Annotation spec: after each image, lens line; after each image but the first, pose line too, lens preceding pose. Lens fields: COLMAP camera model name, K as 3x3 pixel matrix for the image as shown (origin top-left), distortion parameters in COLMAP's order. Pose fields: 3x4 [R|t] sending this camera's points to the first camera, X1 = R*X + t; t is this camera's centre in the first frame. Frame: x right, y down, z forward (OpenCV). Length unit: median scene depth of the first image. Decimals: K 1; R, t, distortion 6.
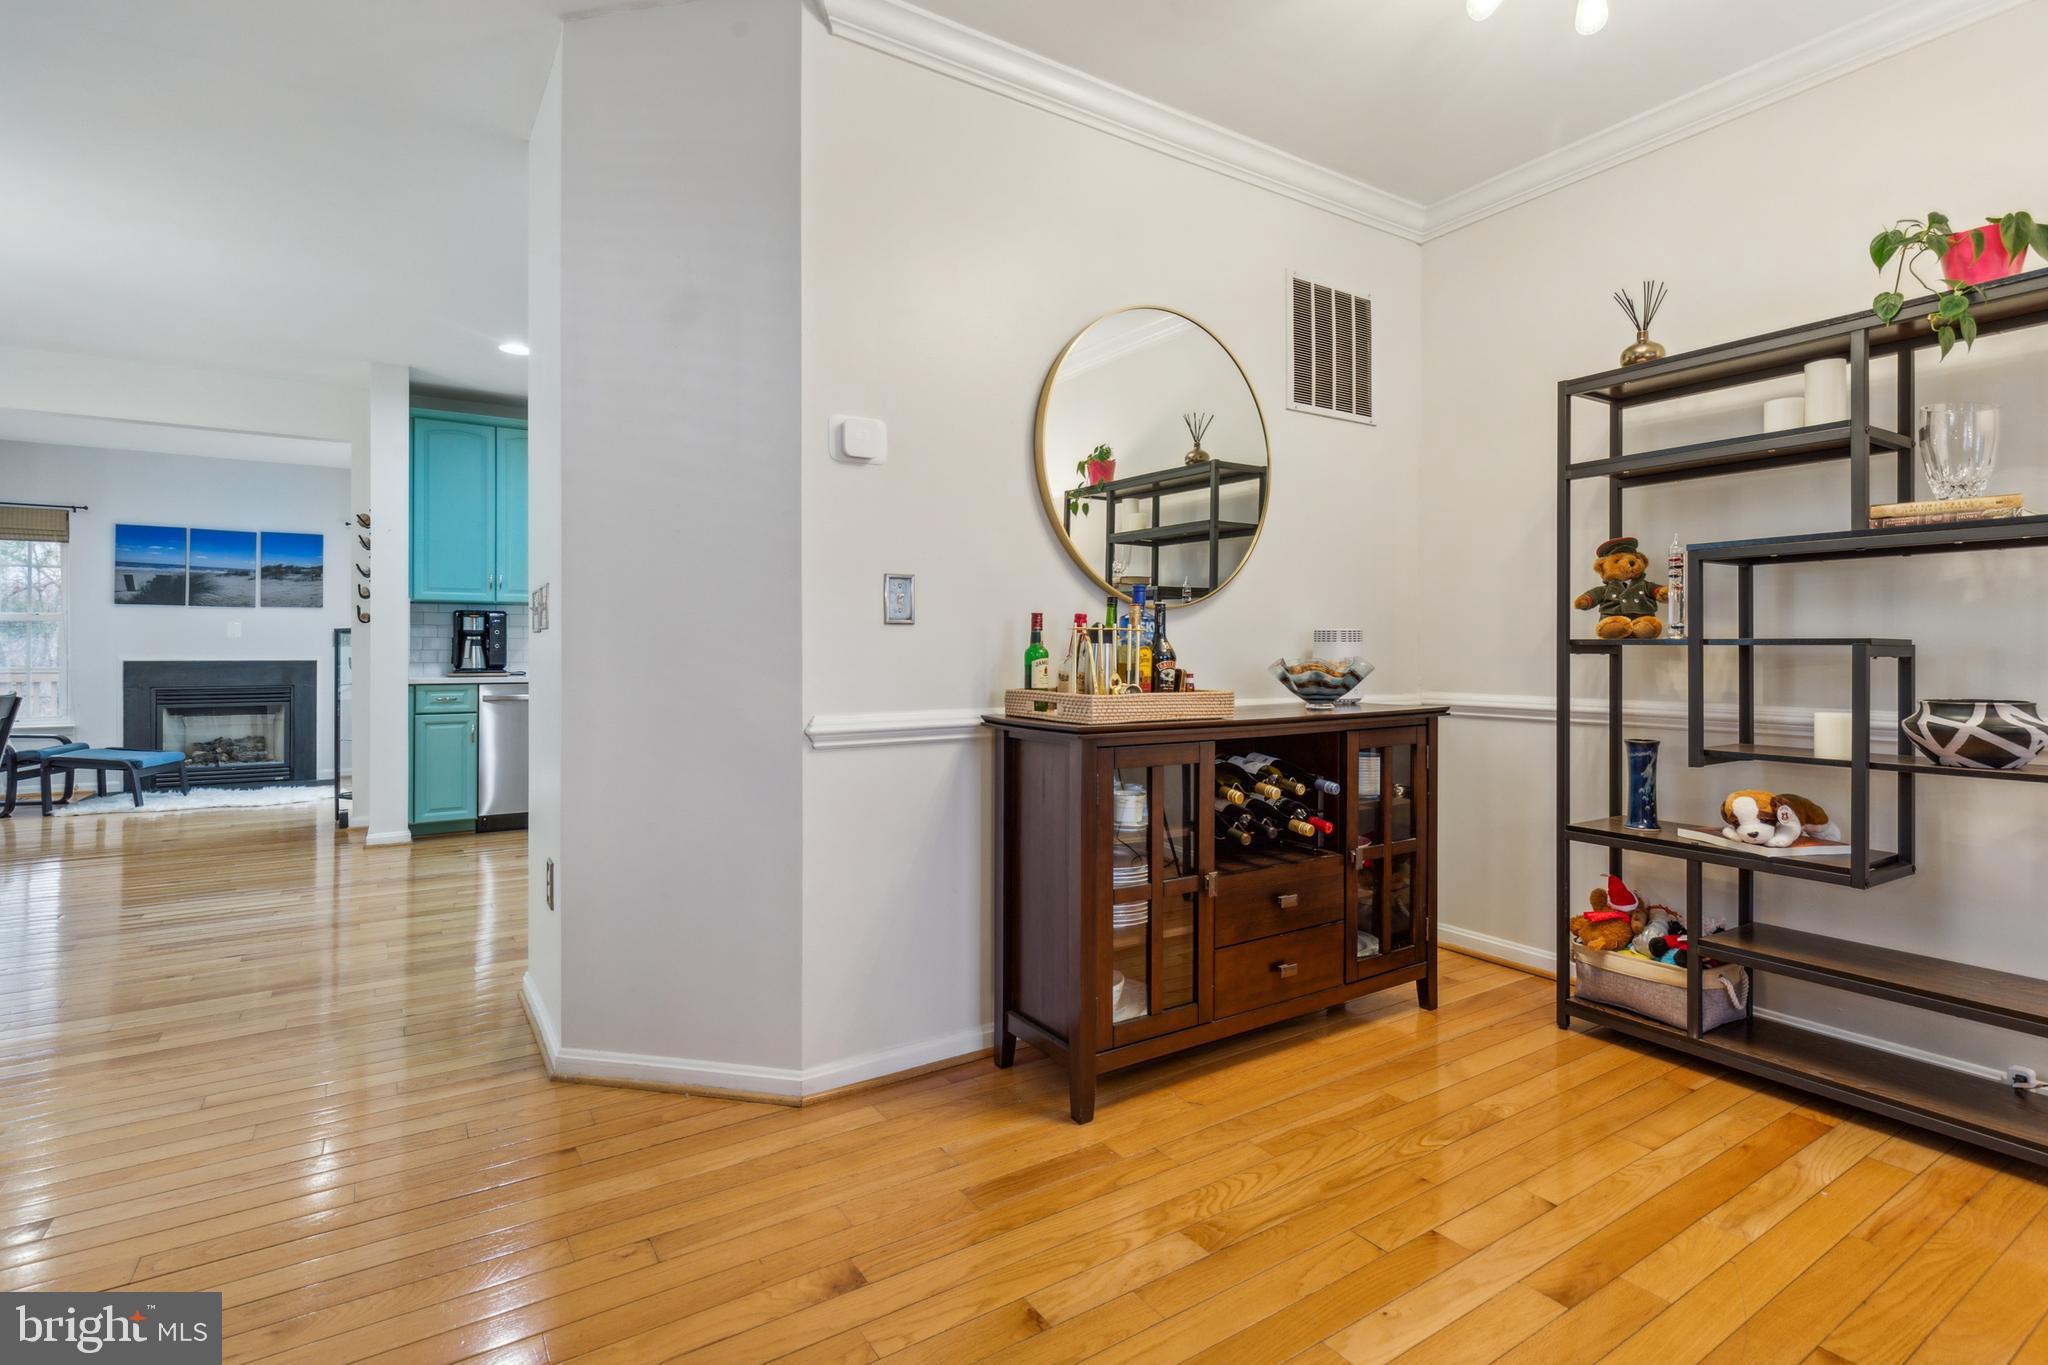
lens RADIAL K [[961.4, 0, 1006.3], [0, 961.4, 646.9], [0, 0, 1]] dist [0.010511, -0.001700]
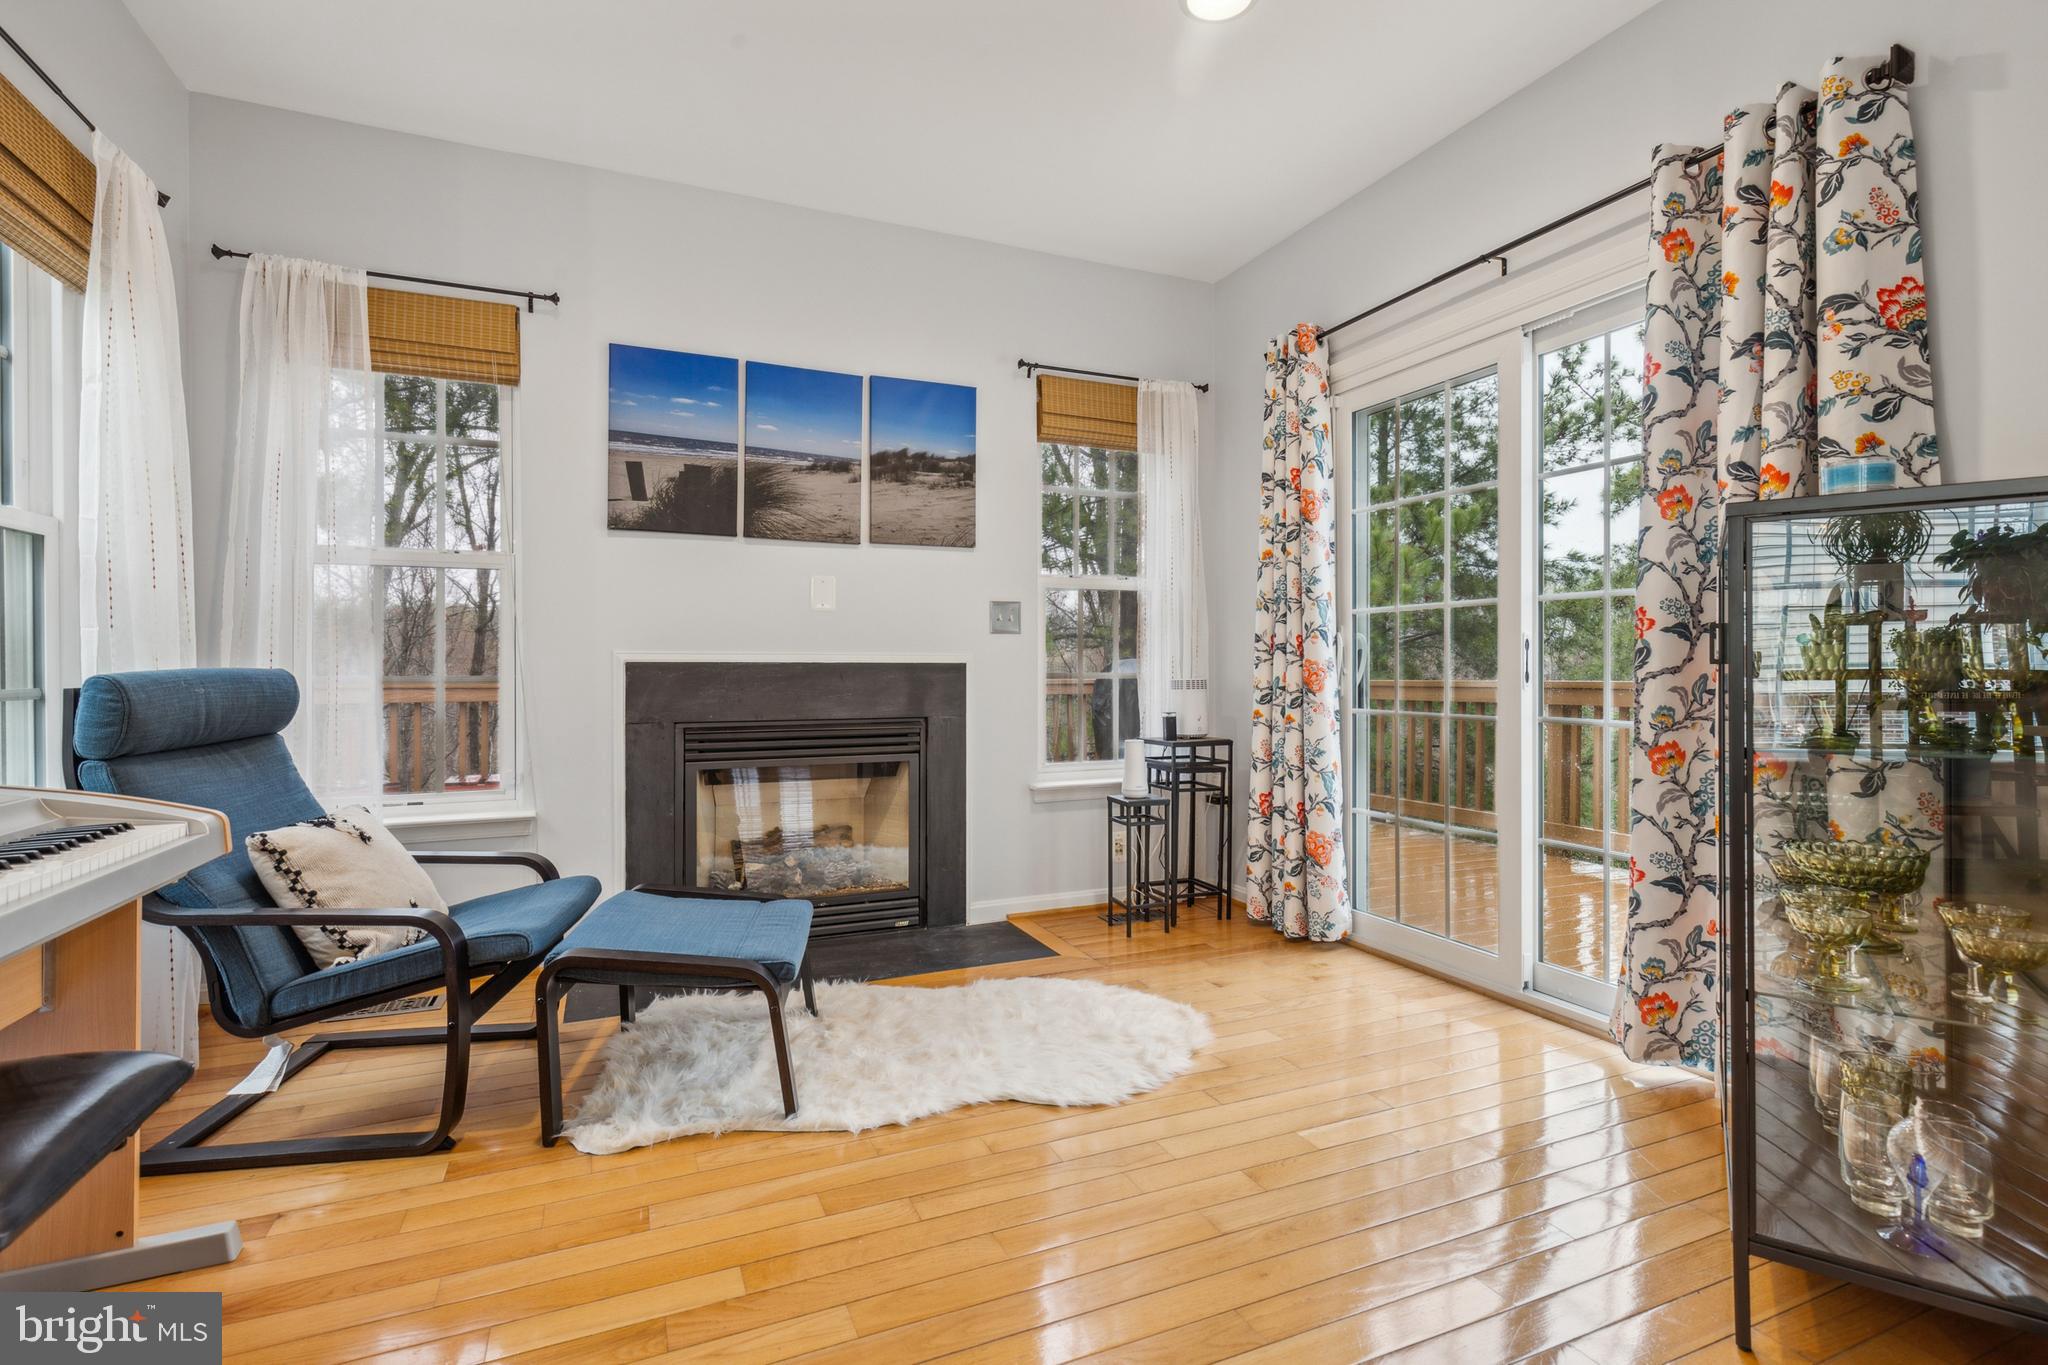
lens RADIAL K [[961.4, 0, 1025.3], [0, 961.4, 668.1], [0, 0, 1]] dist [0.010511, -0.001700]
pose [[0.985644, -0.005093, -0.168759, -0.700342], [0.005604, 0.999981, 0.002553, 0.018038], [0.168743, -0.003462, 0.985654, 0.640641]]
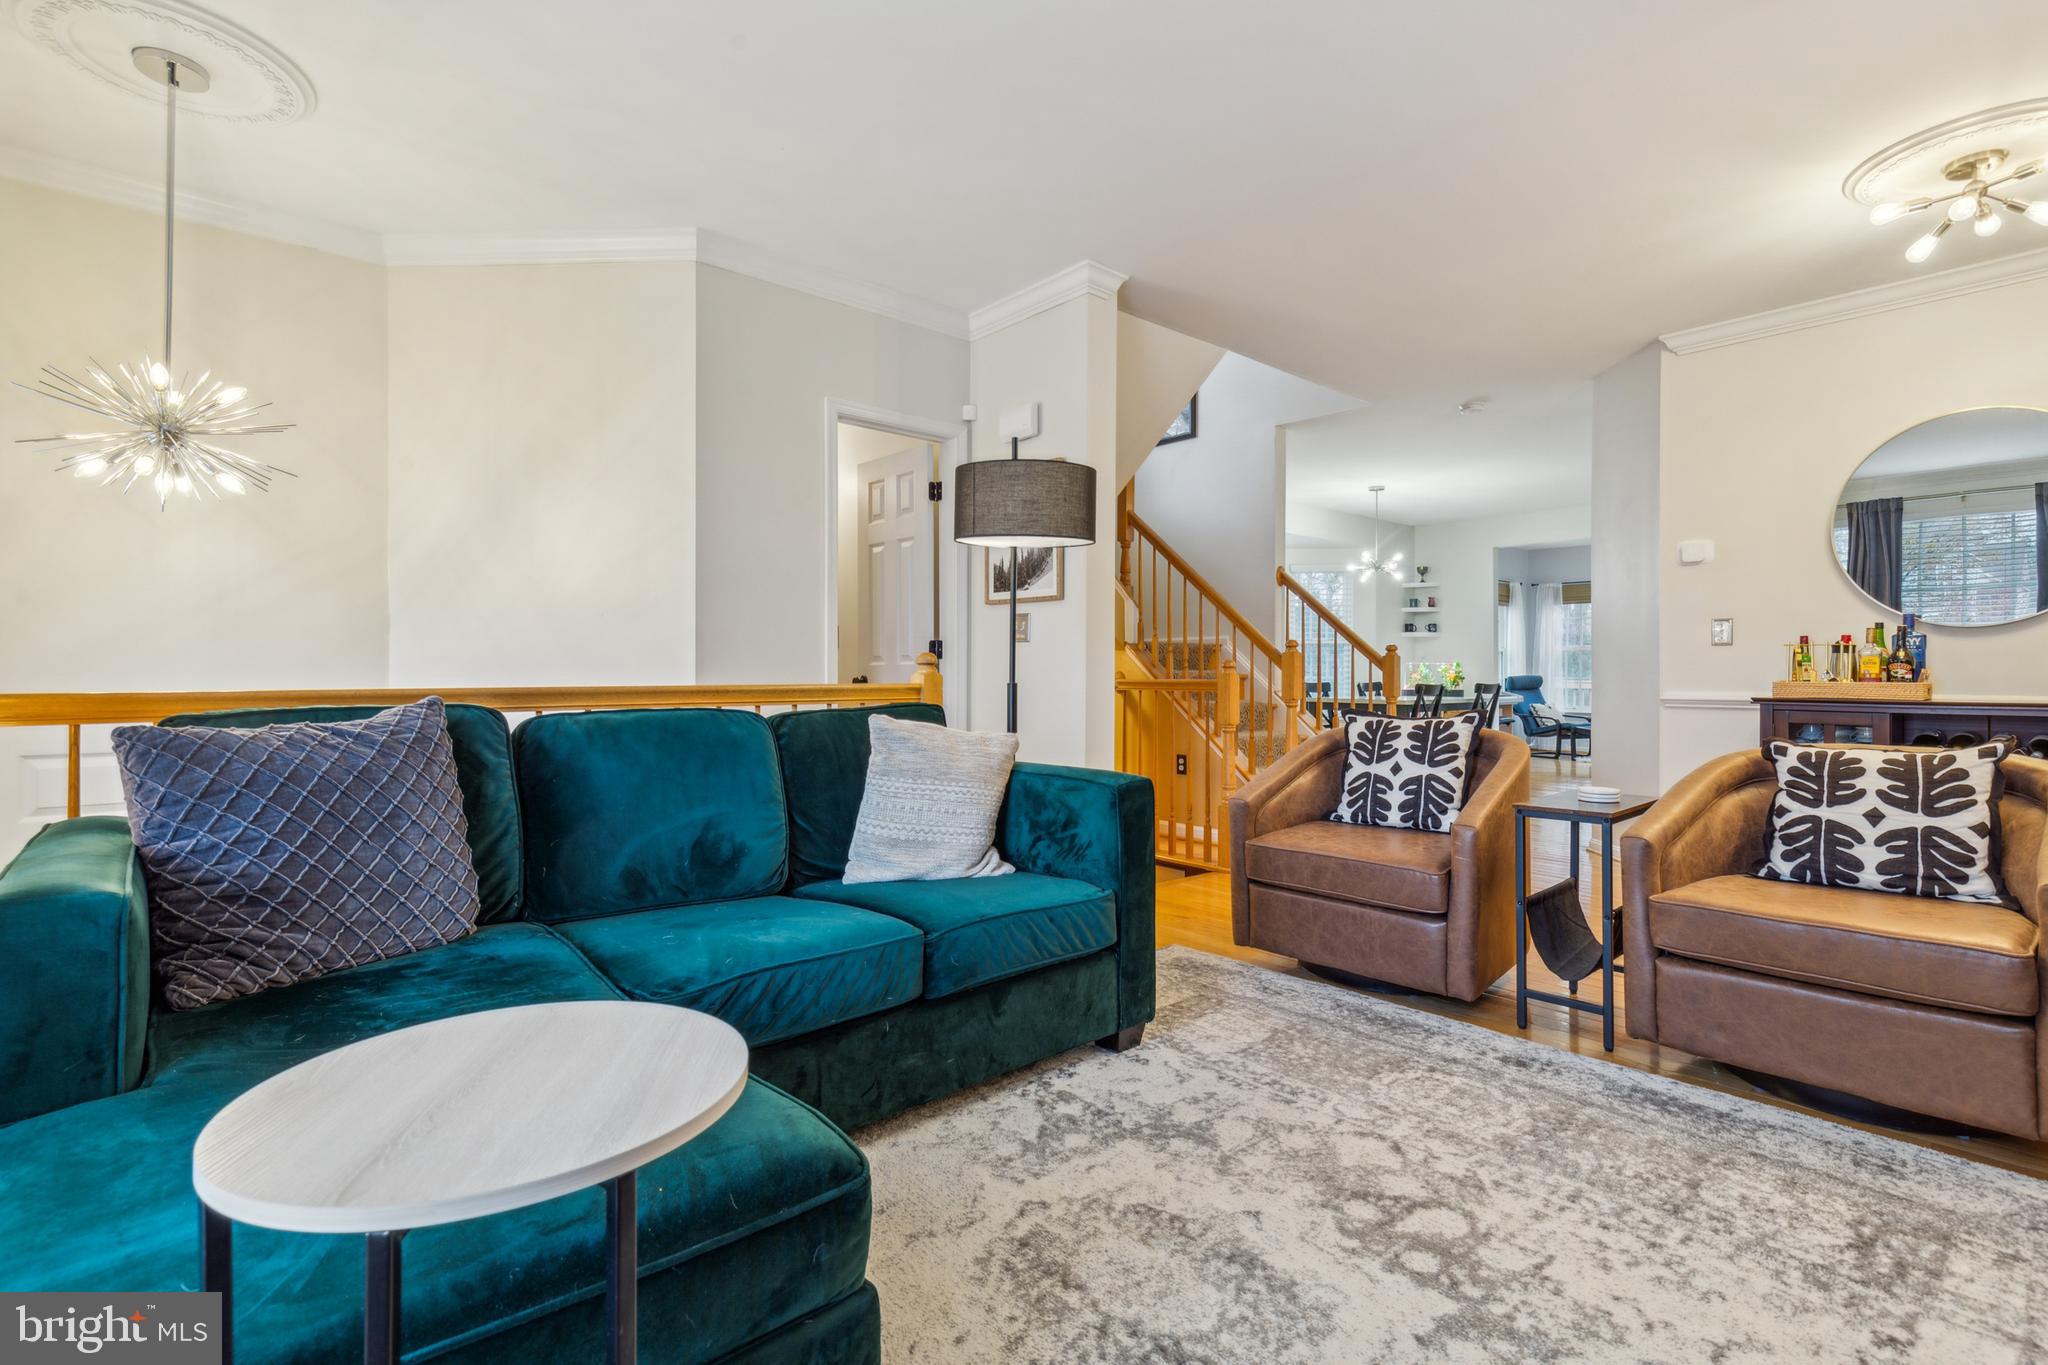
lens RADIAL K [[961.4, 0, 1035.2], [0, 961.4, 672.0], [0, 0, 1]] dist [0.010511, -0.001700]
pose [[0.158992, 0.001010, -0.987279, 0.503838], [0.002453, 0.999996, 0.001418, 0.007313], [0.987277, -0.002647, 0.158989, -0.204659]]
